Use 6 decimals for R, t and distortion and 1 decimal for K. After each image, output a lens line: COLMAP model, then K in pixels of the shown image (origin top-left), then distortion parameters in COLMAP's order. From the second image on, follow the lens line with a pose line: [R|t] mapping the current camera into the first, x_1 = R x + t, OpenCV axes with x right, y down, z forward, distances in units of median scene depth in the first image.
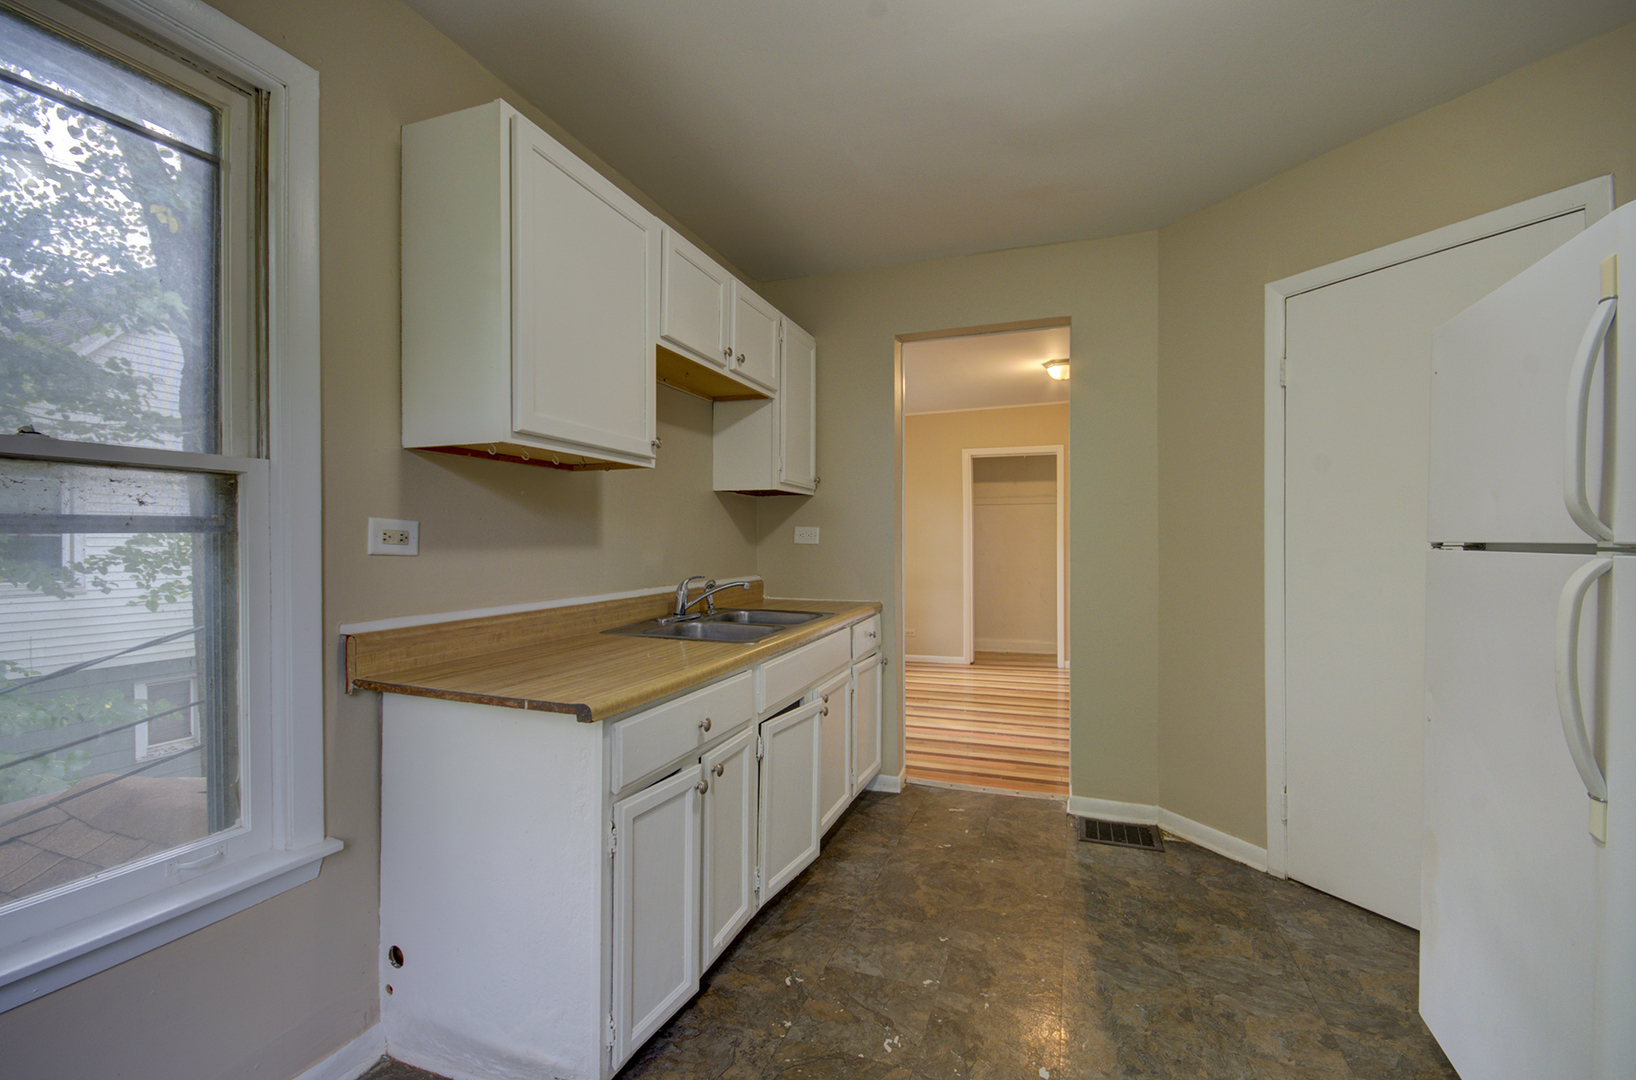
lens RADIAL K [[706.3, 0, 815.1], [0, 706.3, 546.6], [0, 0, 1]] dist [-0.002658, -0.000202]
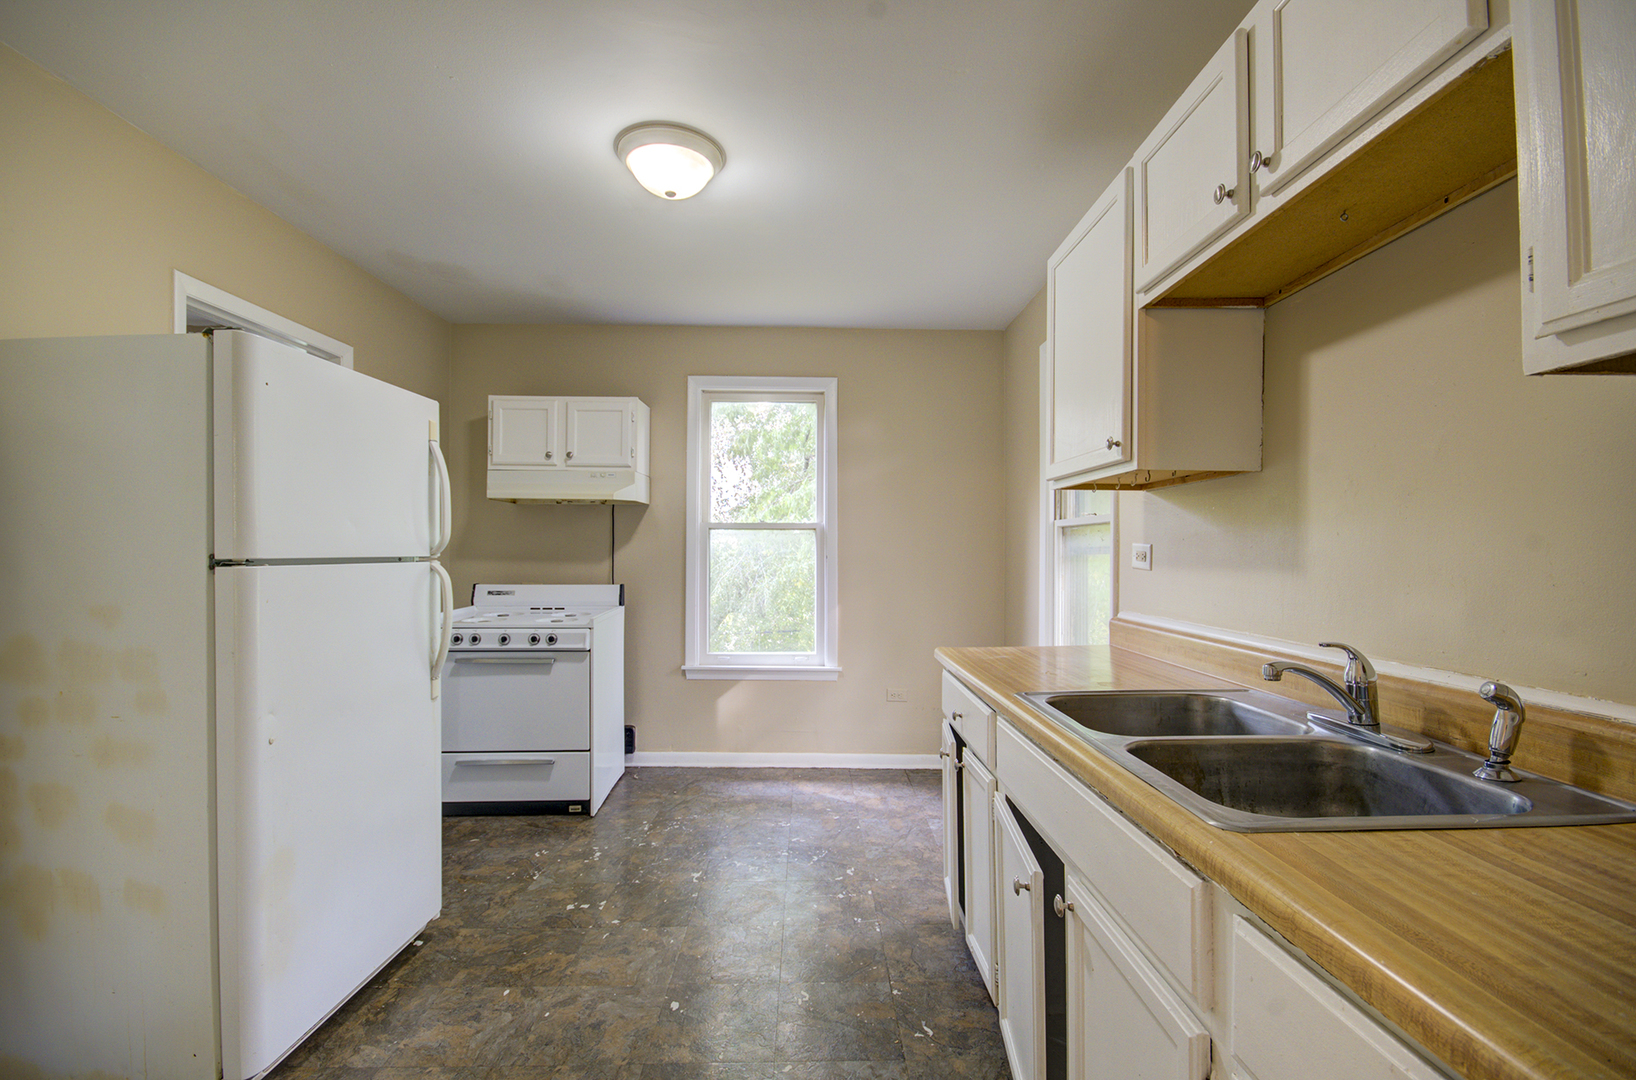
lens RADIAL K [[706.3, 0, 813.7], [0, 706.3, 551.7], [0, 0, 1]] dist [-0.002658, -0.000202]
pose [[-0.937068, -0.007801, -0.349060, 0.472102], [-0.009574, 0.999949, 0.003354, -0.021886], [0.349016, 0.006485, -0.937094, 1.973318]]
